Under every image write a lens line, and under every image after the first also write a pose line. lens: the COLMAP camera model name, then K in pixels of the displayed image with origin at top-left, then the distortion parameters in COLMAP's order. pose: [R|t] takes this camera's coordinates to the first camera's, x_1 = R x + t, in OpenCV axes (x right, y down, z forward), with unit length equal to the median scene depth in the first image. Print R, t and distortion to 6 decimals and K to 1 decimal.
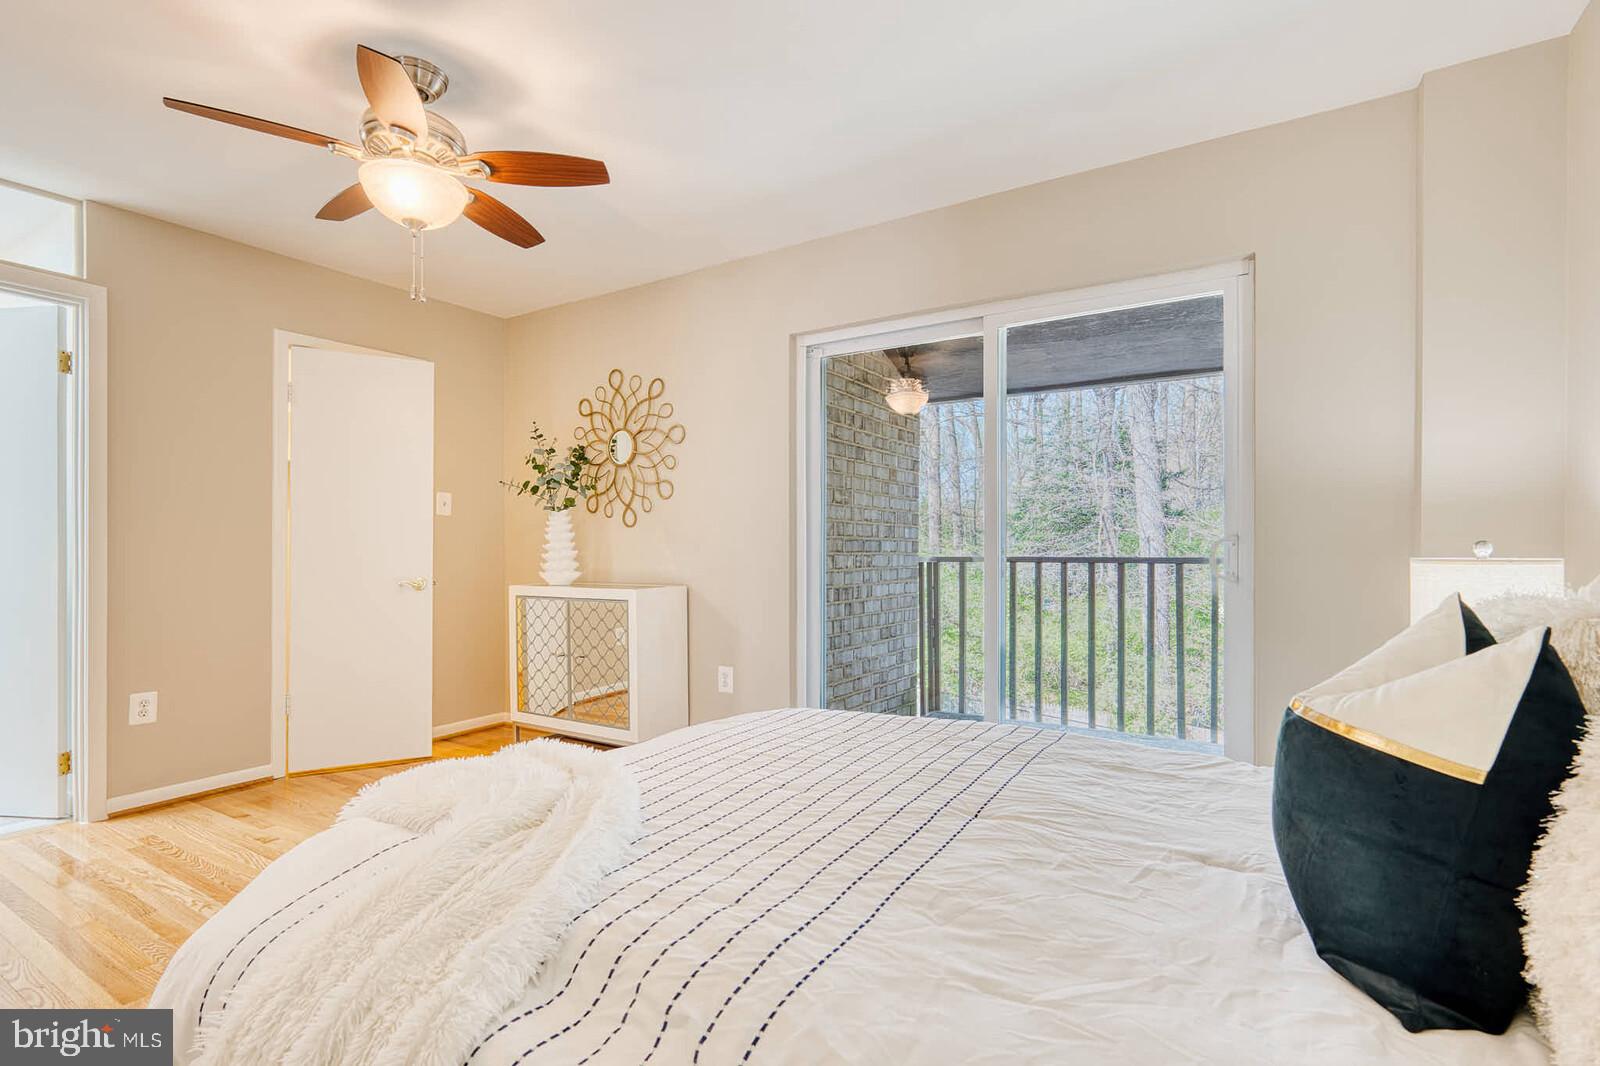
lens RADIAL K [[750.6, 0, 800.9], [0, 750.6, 554.8], [0, 0, 1]] dist [-0.000802, -0.000252]
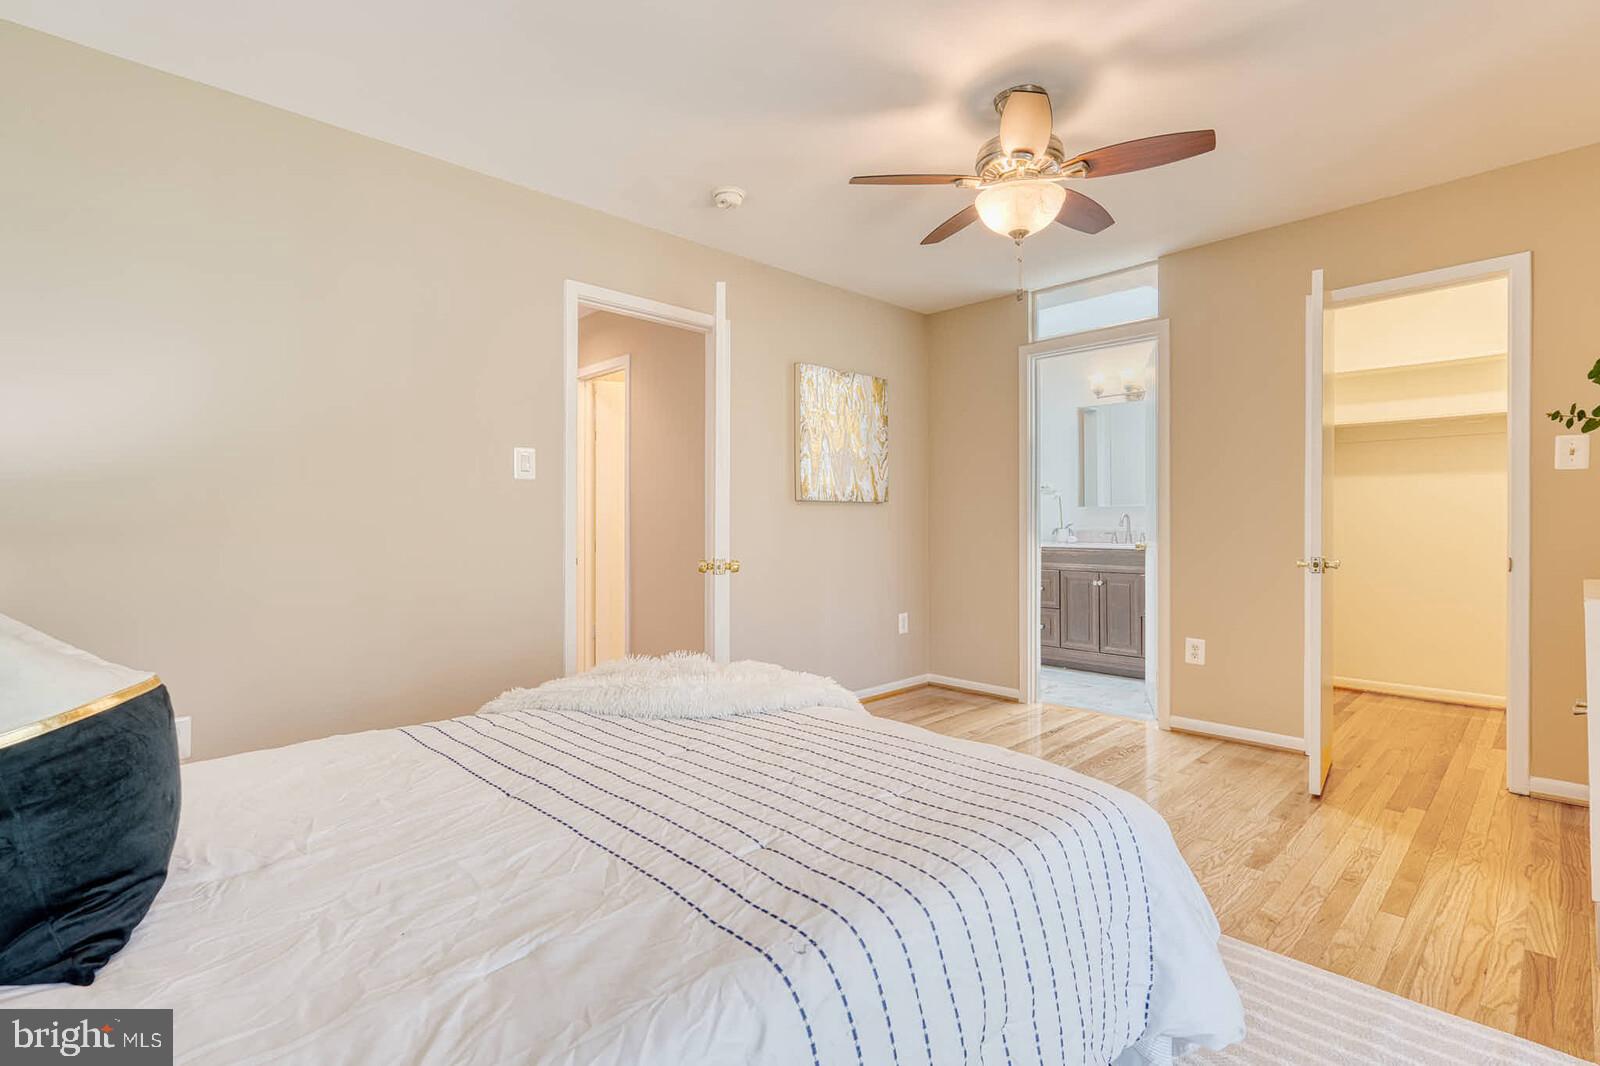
lens RADIAL K [[749.7, 0, 800.5], [0, 749.7, 524.3], [0, 0, 1]] dist [-0.001202, -0.000546]
pose [[-0.241659, 0.005534, -0.970345, 0.499885], [-0.000579, 0.999983, 0.005847, -0.009710], [0.970361, 0.001974, -0.241652, 0.727783]]
